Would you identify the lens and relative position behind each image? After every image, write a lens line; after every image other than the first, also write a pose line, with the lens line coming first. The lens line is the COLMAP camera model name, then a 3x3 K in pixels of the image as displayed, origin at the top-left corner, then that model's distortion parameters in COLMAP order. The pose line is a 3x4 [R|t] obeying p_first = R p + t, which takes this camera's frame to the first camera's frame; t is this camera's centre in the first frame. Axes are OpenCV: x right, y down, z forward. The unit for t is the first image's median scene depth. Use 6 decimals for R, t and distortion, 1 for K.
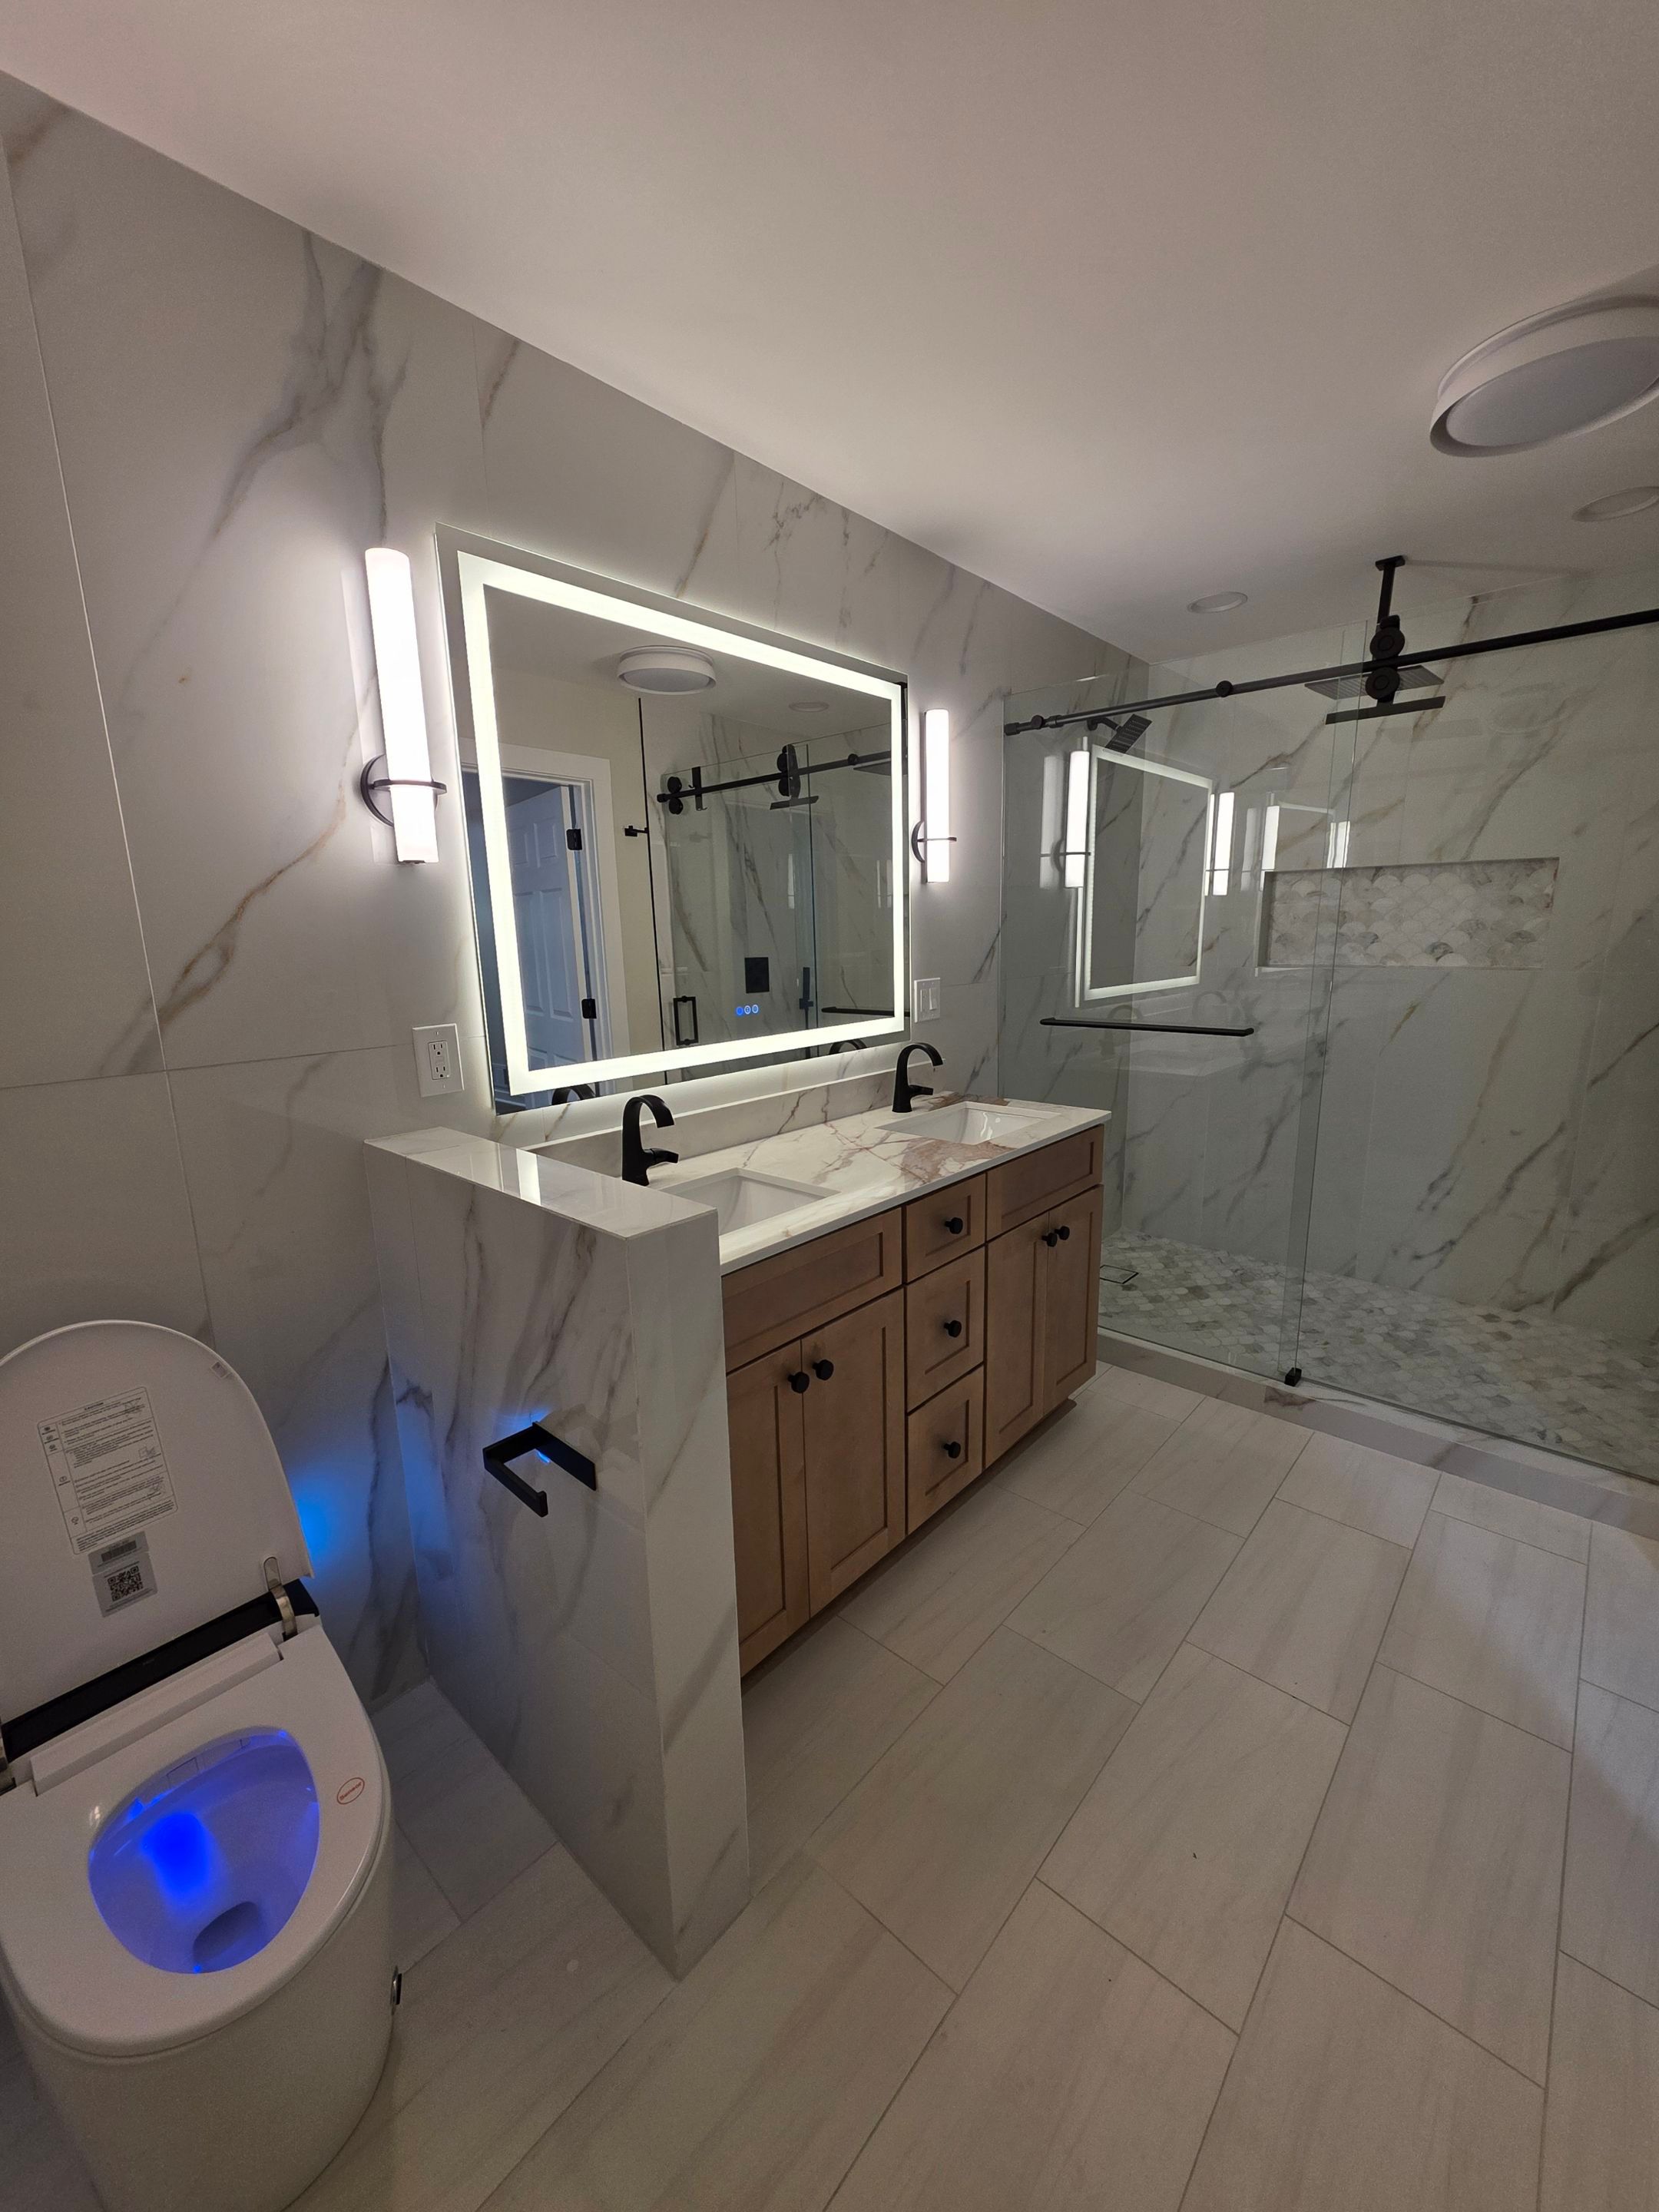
lens RADIAL K [[880.0, 0, 829.9], [0, 880.0, 1113.8], [0, 0, 1]] dist [0.003741, -0.001924]
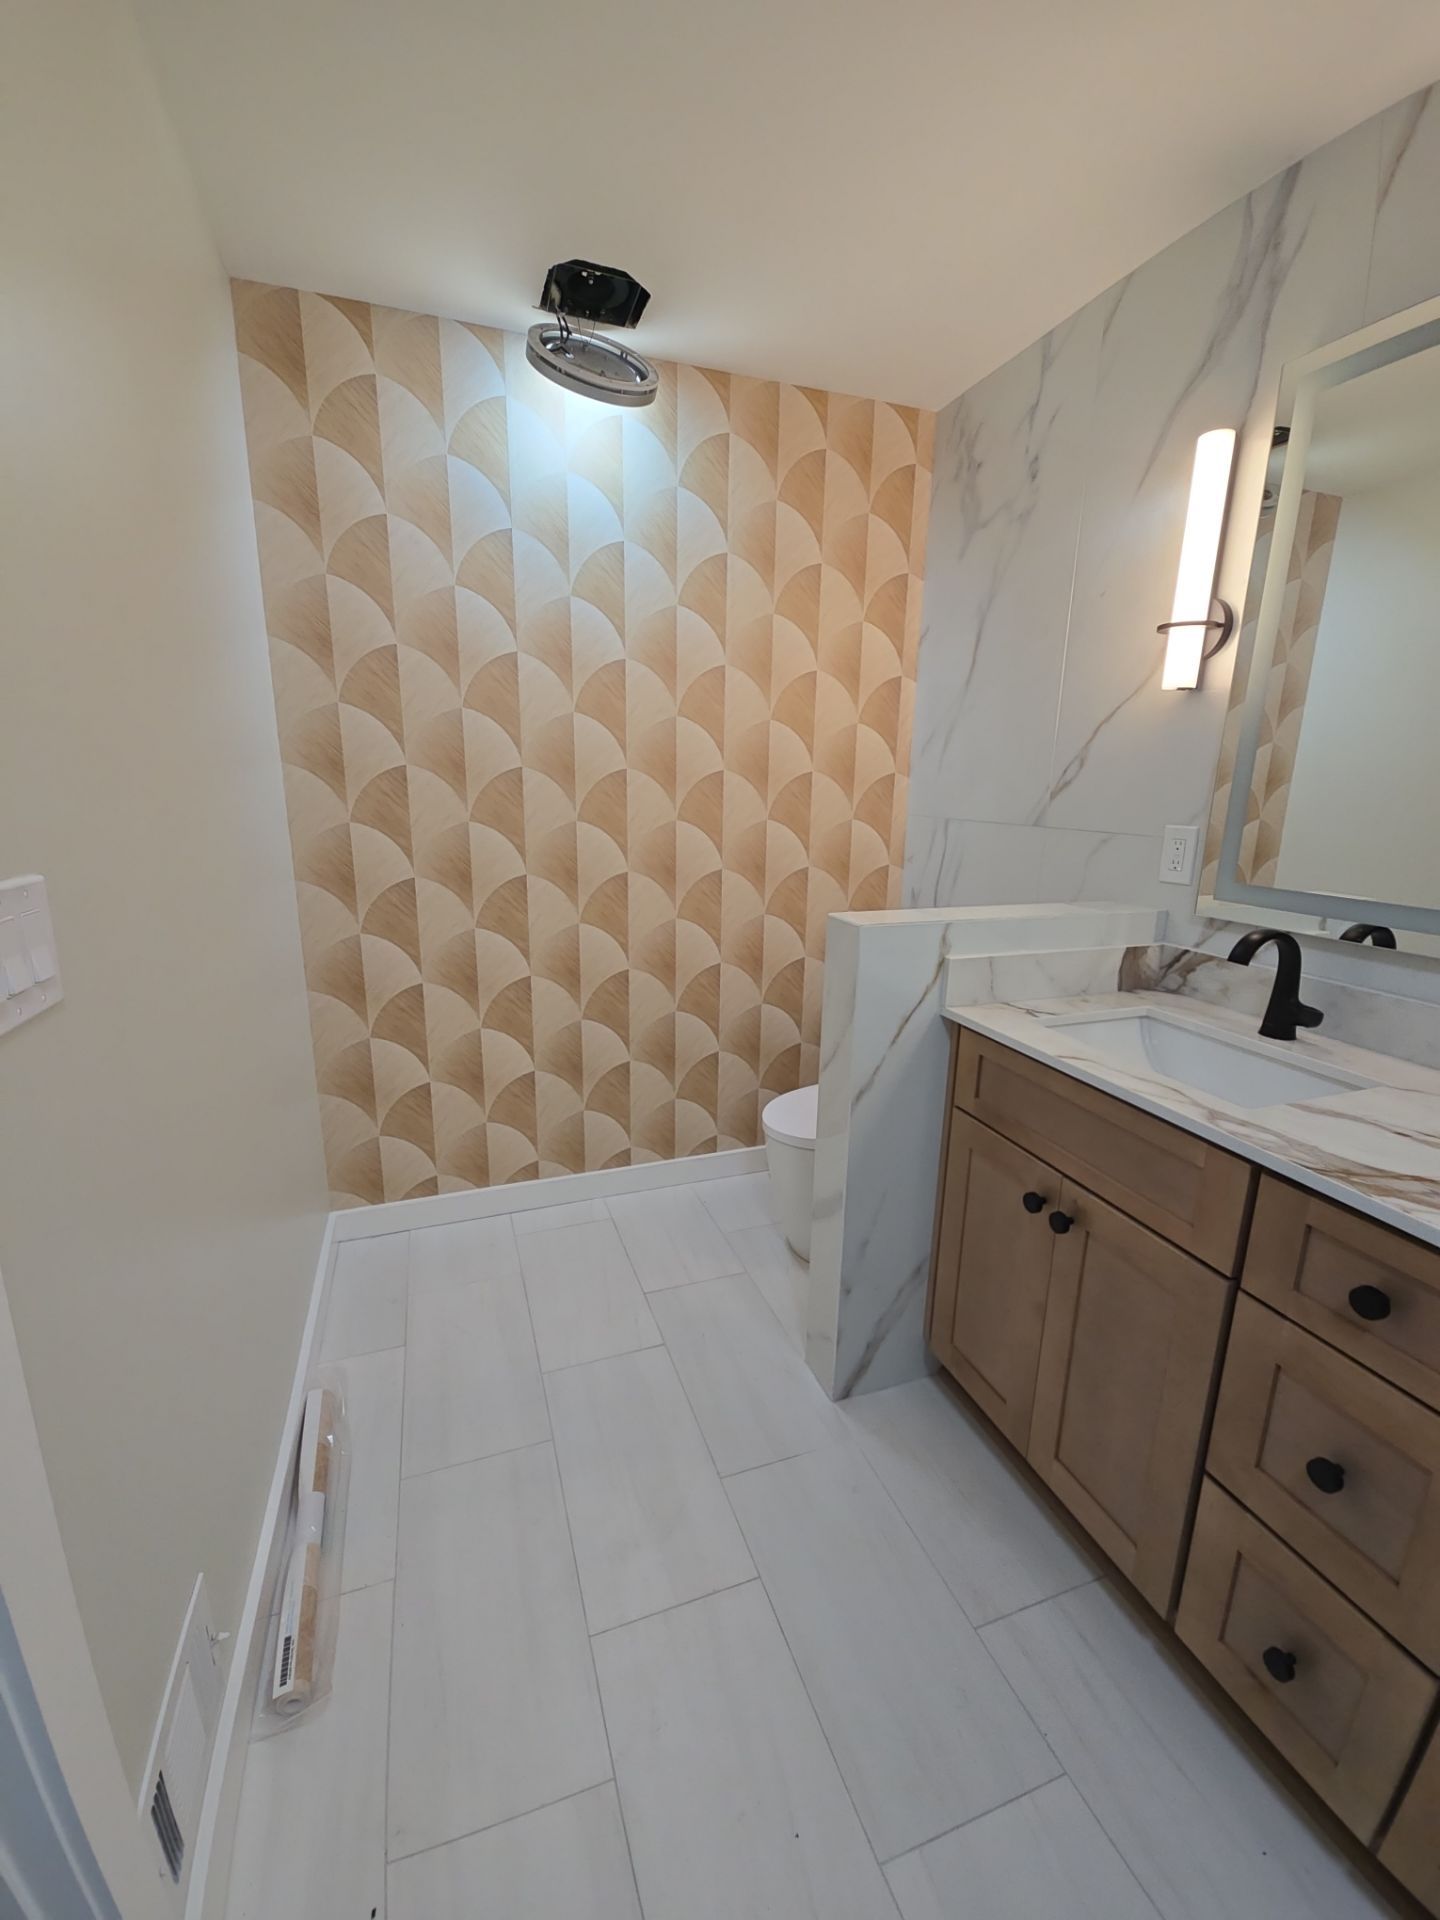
lens RADIAL K [[777.6, 0, 719.9], [0, 777.6, 963.1], [0, 0, 1]] dist [0.002628, -0.002564]
pose [[-0.470749, 0.217417, -0.855059, 0.659723], [-0.189003, 0.921810, 0.338444, -0.138128], [0.861785, 0.320931, -0.392849, 0.769561]]
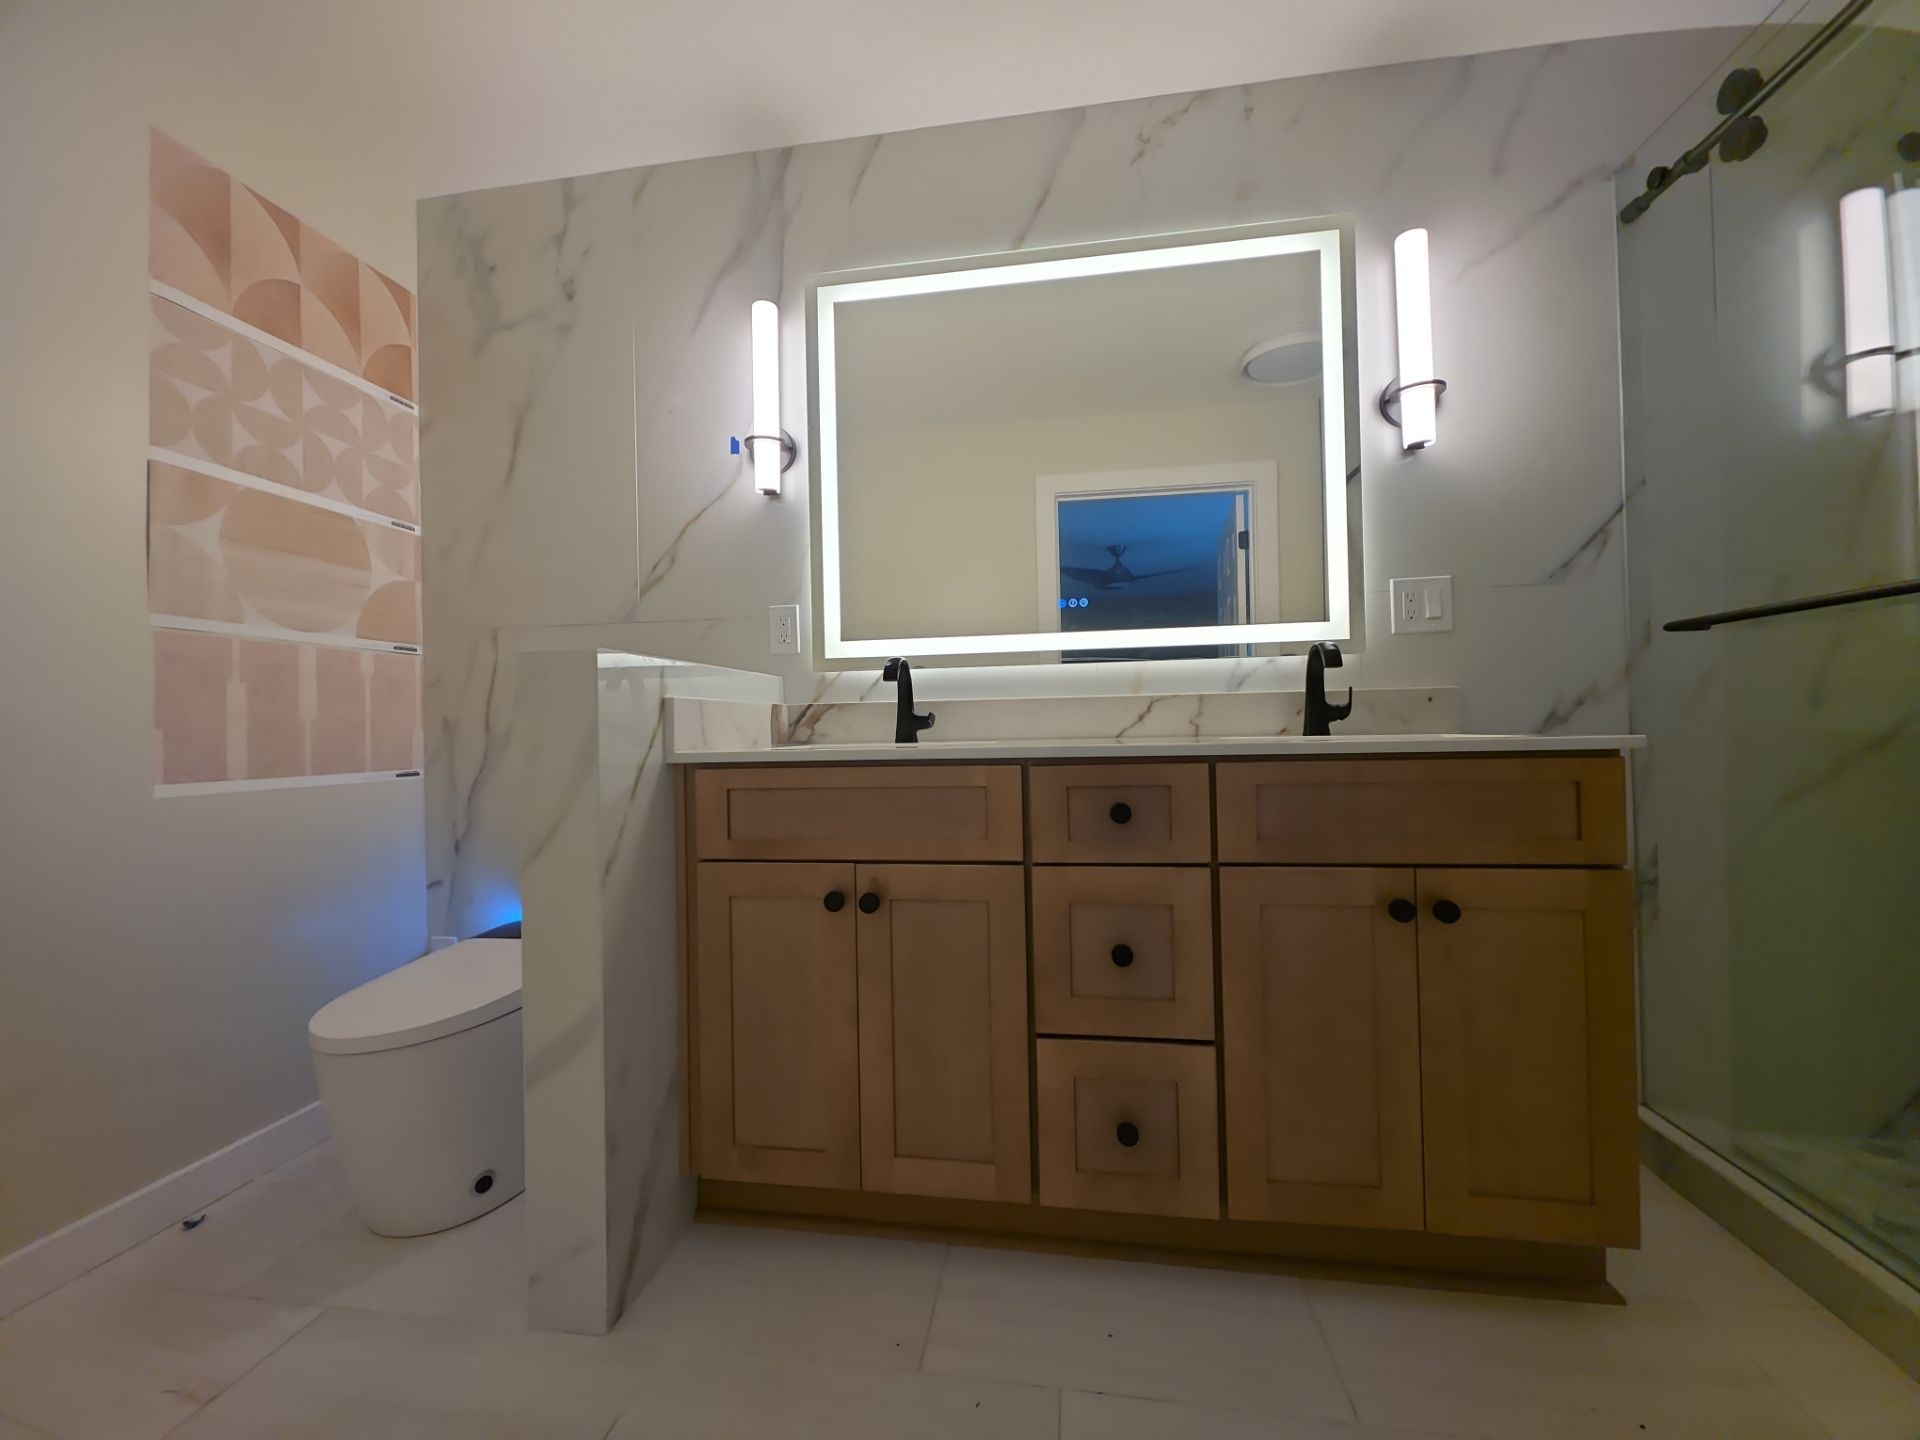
lens RADIAL K [[755.8, 0, 950.4], [0, 755.8, 723.9], [0, 0, 1]] dist [0.009237, -0.005685]
pose [[0.546493, 0.008057, -0.837425, 0.607446], [-0.164421, 0.981524, -0.097855, 0.137117], [0.821165, 0.191168, 0.537721, 0.491597]]
